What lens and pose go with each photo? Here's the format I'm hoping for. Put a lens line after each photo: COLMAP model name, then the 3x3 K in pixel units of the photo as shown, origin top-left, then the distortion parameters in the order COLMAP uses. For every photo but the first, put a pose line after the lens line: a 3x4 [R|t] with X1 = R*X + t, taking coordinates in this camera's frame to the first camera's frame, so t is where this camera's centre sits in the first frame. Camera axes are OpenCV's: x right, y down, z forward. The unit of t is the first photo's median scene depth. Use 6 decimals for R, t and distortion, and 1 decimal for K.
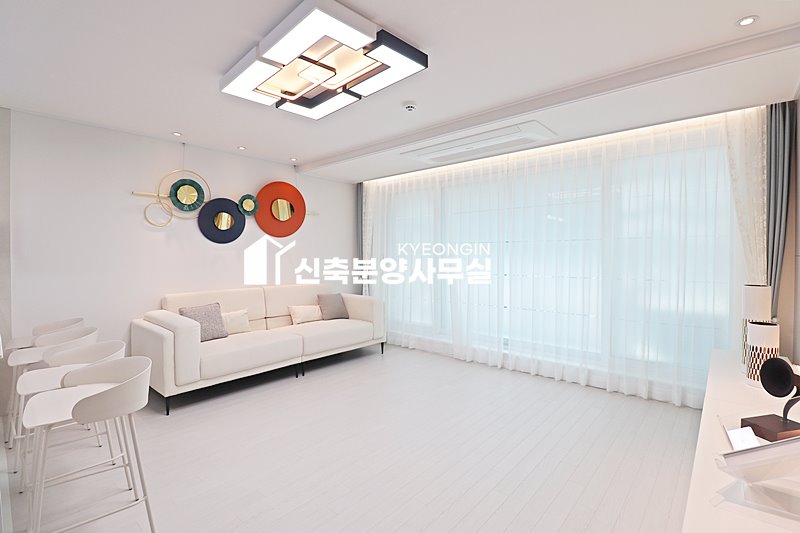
lens RADIAL K [[367.8, 0, 405.0], [0, 367.8, 262.0], [0, 0, 1]] dist [-0.009817, -0.007664]
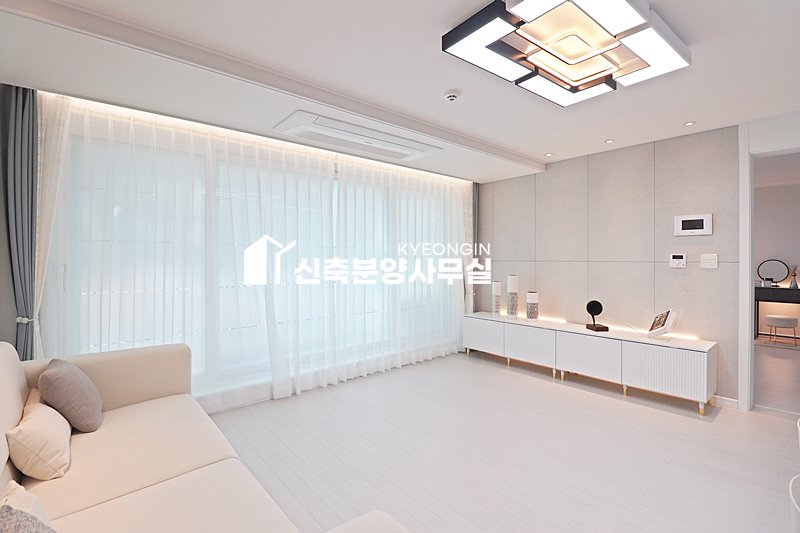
lens RADIAL K [[367.8, 0, 401.8], [0, 367.8, 259.3], [0, 0, 1]] dist [-0.009817, -0.007664]
pose [[0.134747, -0.000044, 0.990880, -0.628833], [0.018782, 0.999820, -0.002510, -0.016999], [-0.990702, 0.018949, 0.134724, 0.710551]]
